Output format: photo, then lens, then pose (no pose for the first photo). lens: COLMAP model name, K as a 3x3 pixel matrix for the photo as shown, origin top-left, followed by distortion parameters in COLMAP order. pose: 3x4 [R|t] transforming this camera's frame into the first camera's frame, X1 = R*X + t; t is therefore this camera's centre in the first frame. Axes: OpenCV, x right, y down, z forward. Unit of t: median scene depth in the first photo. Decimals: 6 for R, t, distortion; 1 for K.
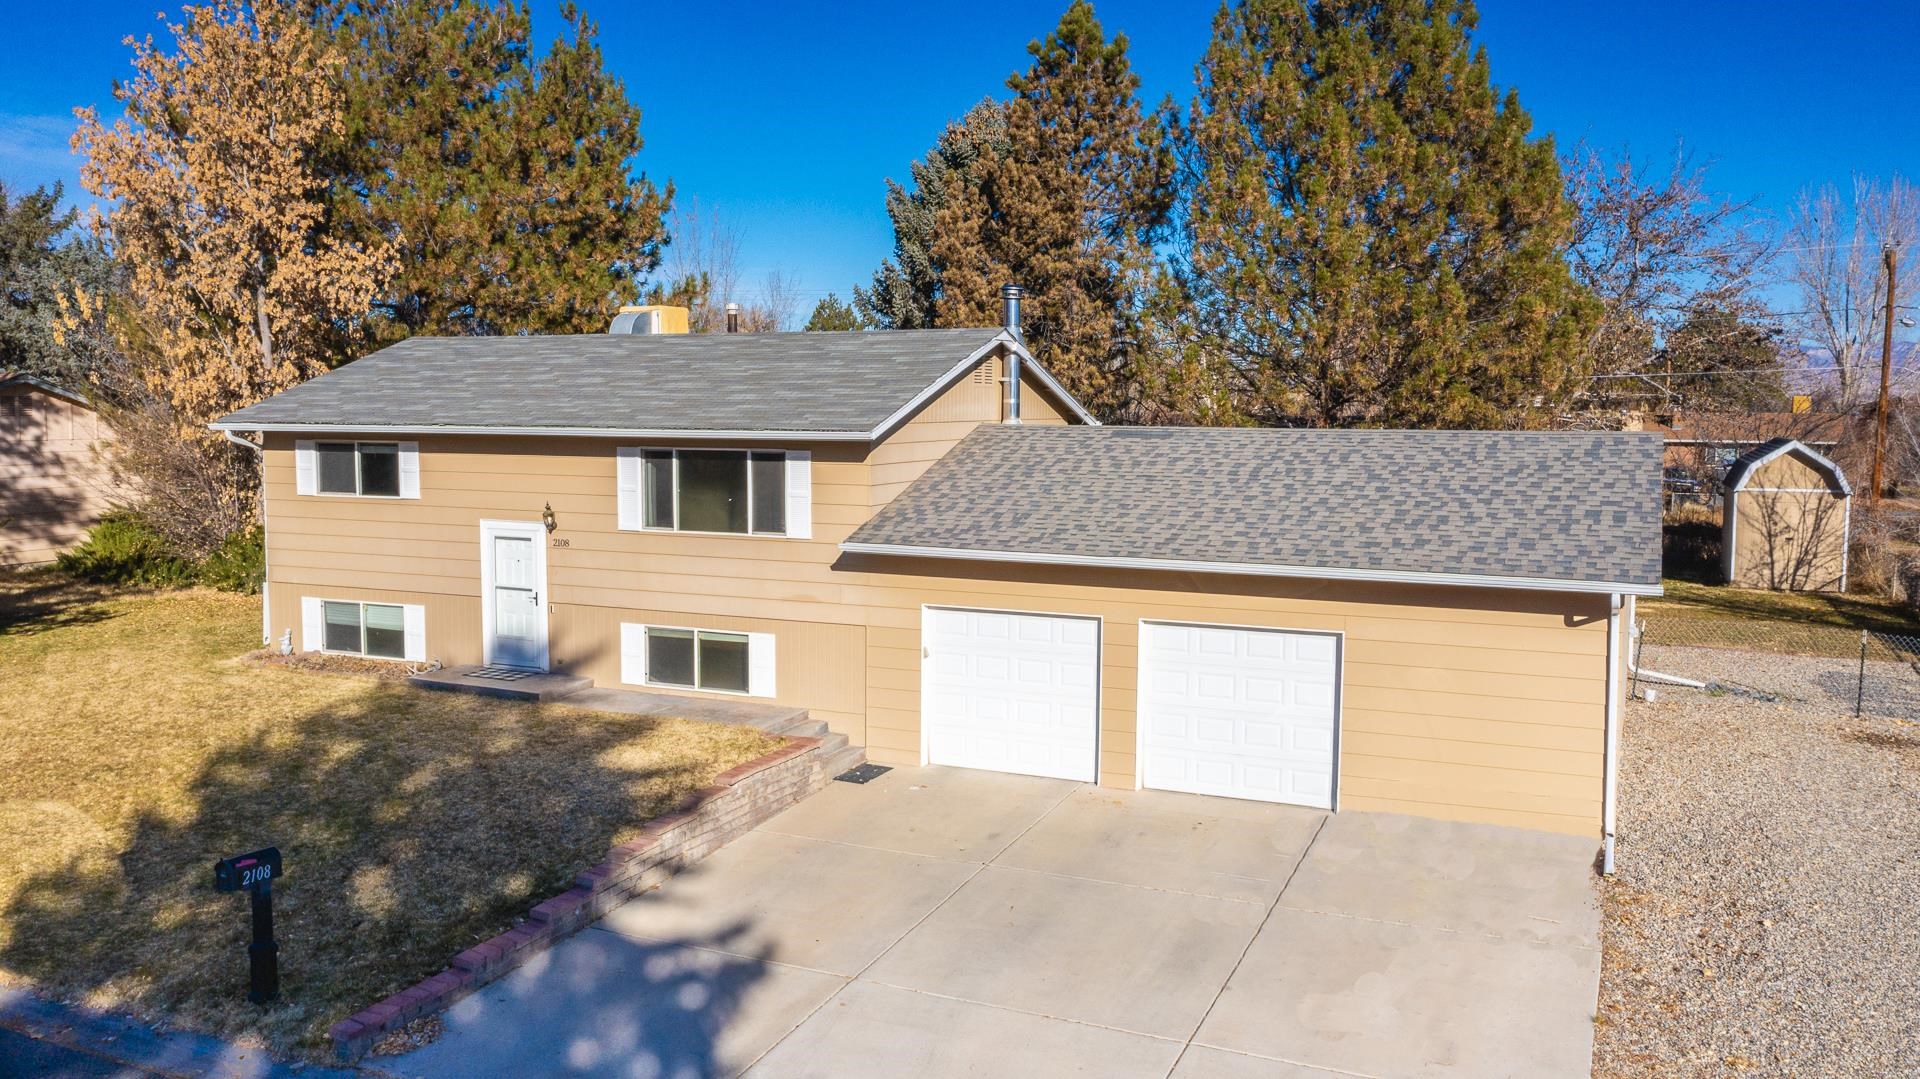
lens RADIAL K [[1530.0, 0, 960.0], [0, 1530.0, 539.5], [0, 0, 1]] dist [-0.008102, 0.002217]
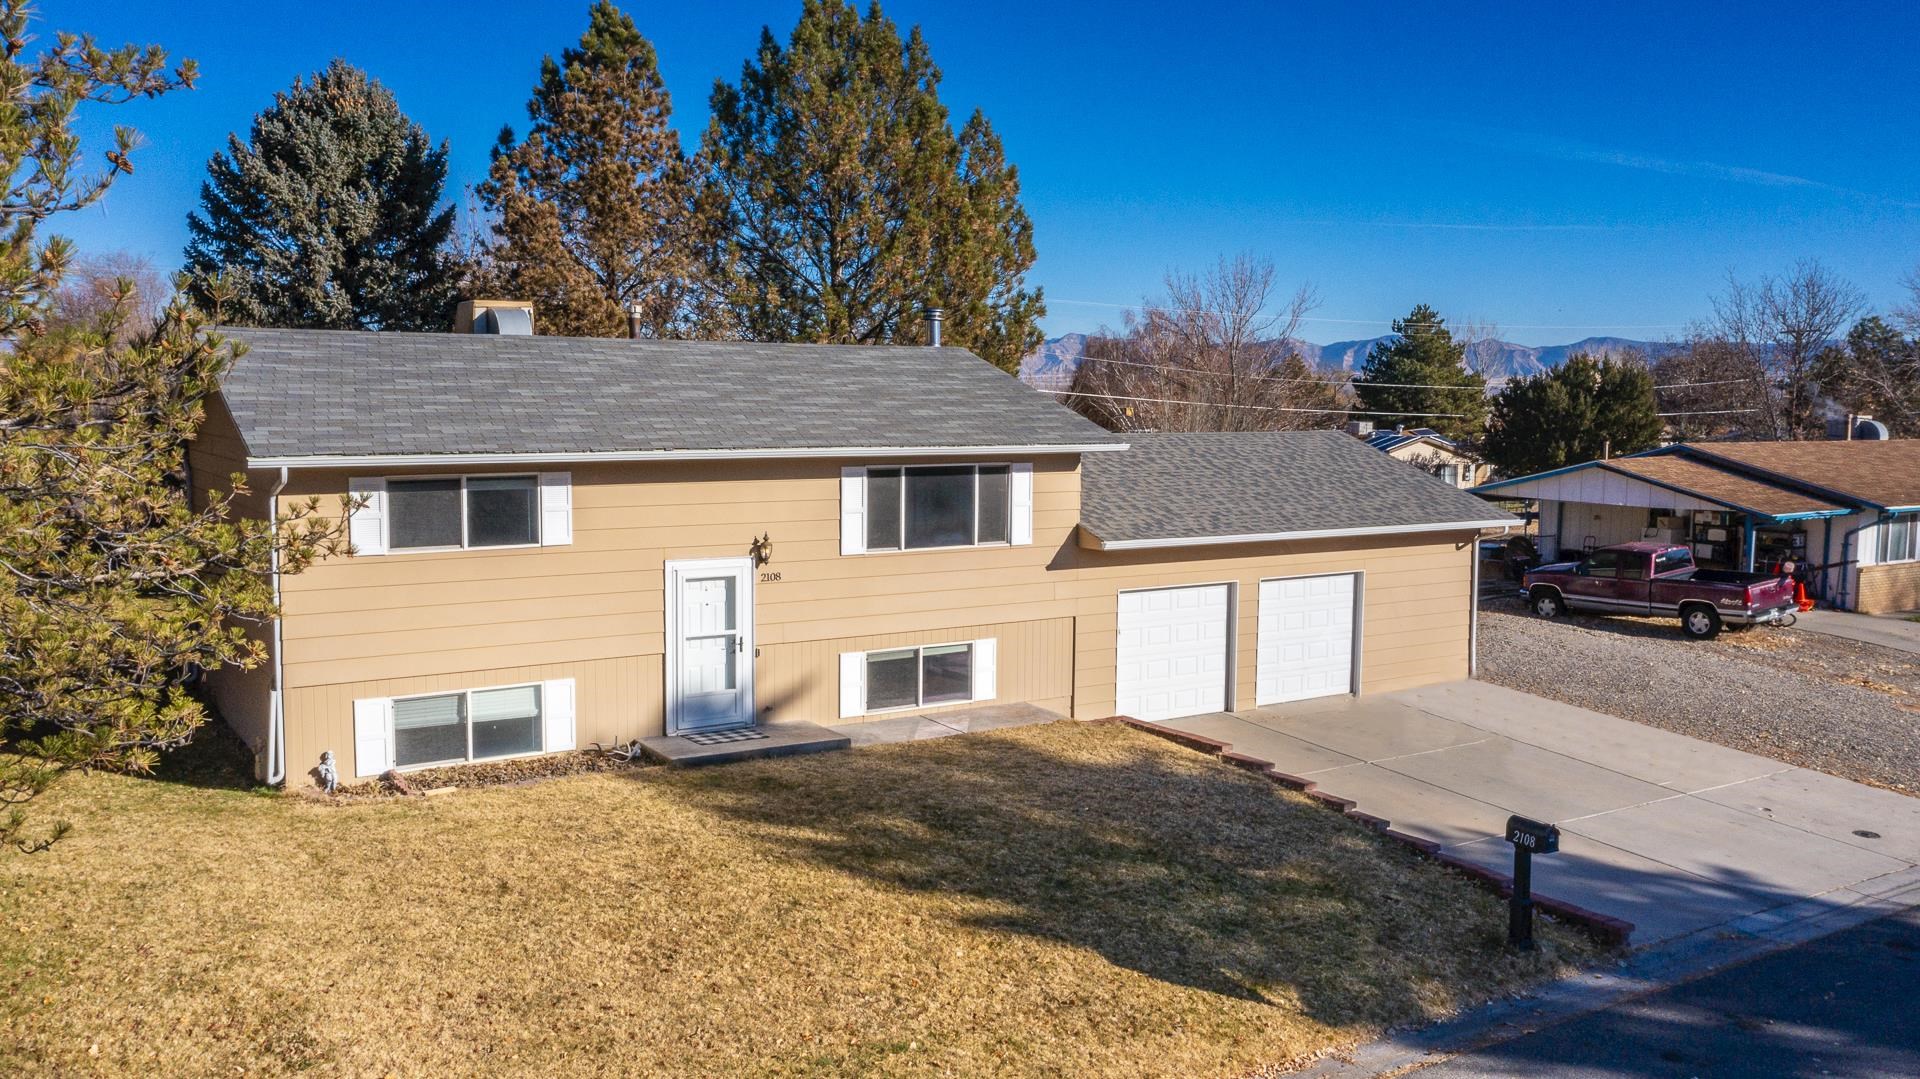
lens RADIAL K [[1526.9, 0, 960.0], [0, 1526.9, 539.5], [0, 0, 1]] dist [-0.007555, -0.006069]
pose [[0.535317, -0.079816, 0.840872, -0.988069], [0.073446, 0.996153, 0.047798, -0.056341], [-0.841452, 0.036172, 0.539120, 0.439275]]
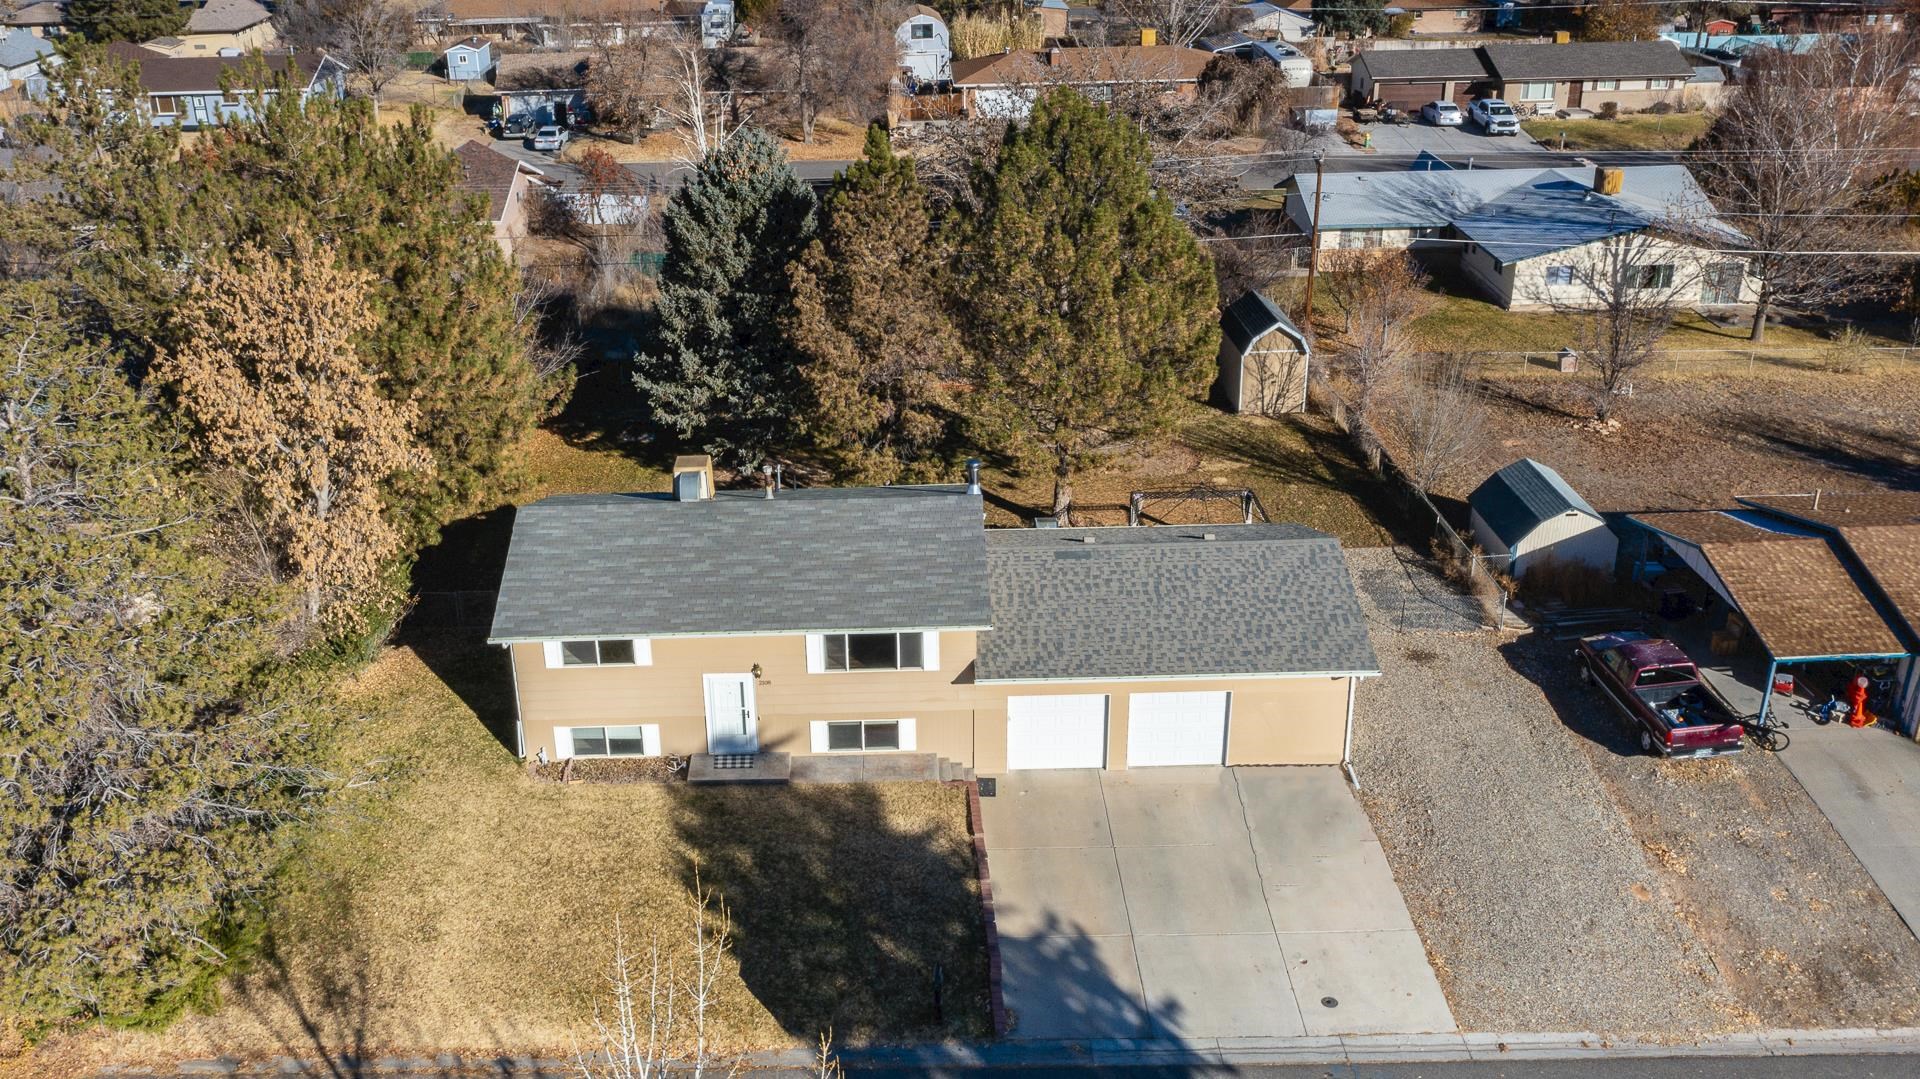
lens RADIAL K [[1666.2, 0, 892.3], [0, 1666.2, 563.9], [0, 0, 1]] dist [-0.007402, -0.005094]
pose [[0.907306, -0.200781, 0.369435, -0.803051], [0.066628, 0.936176, 0.345160, -0.755792], [-0.415158, -0.288551, 0.862776, -0.591225]]
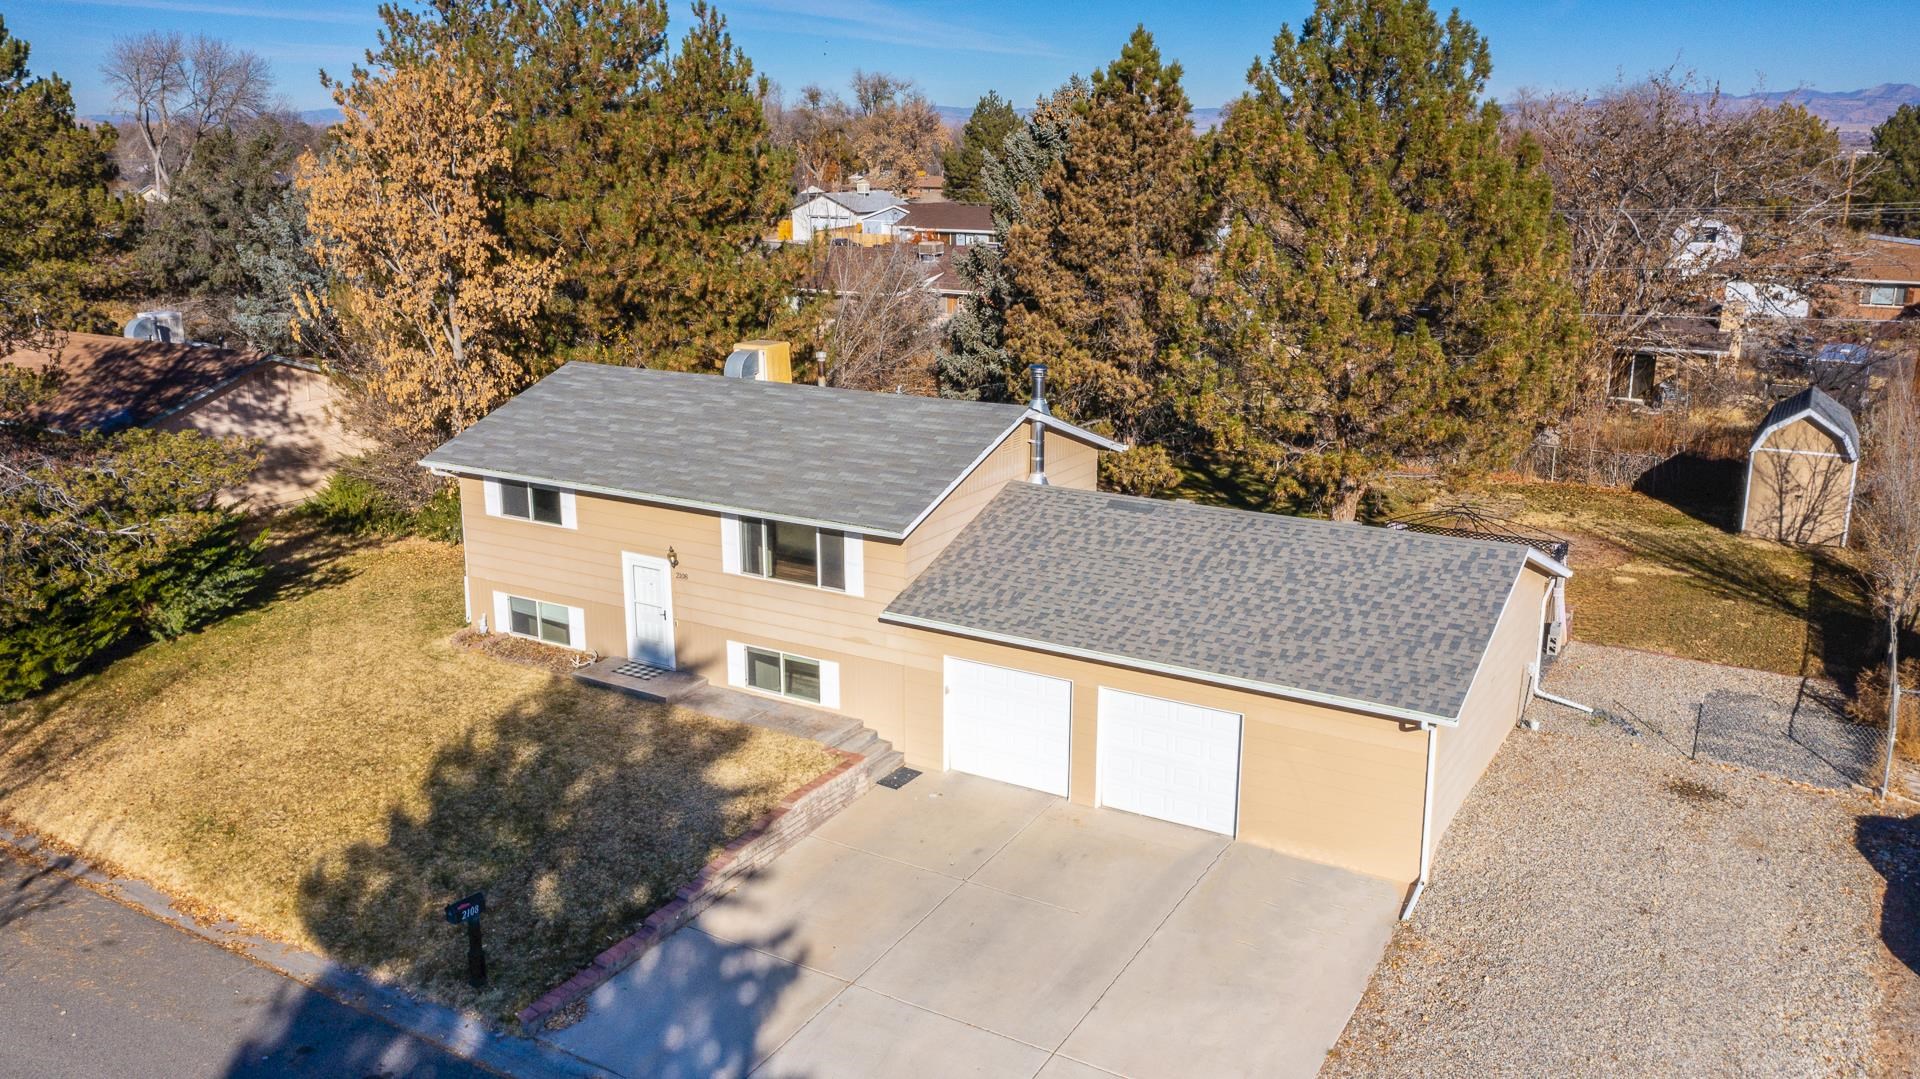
lens RADIAL K [[1534.0, 0, 960.0], [0, 1534.0, 539.5], [0, 0, 1]] dist [-0.010562, -0.004351]
pose [[0.993152, 0.025159, -0.114092, 0.127252], [-0.006329, 0.986690, 0.162489, -0.251425], [0.116661, -0.160654, 0.980092, -0.257214]]
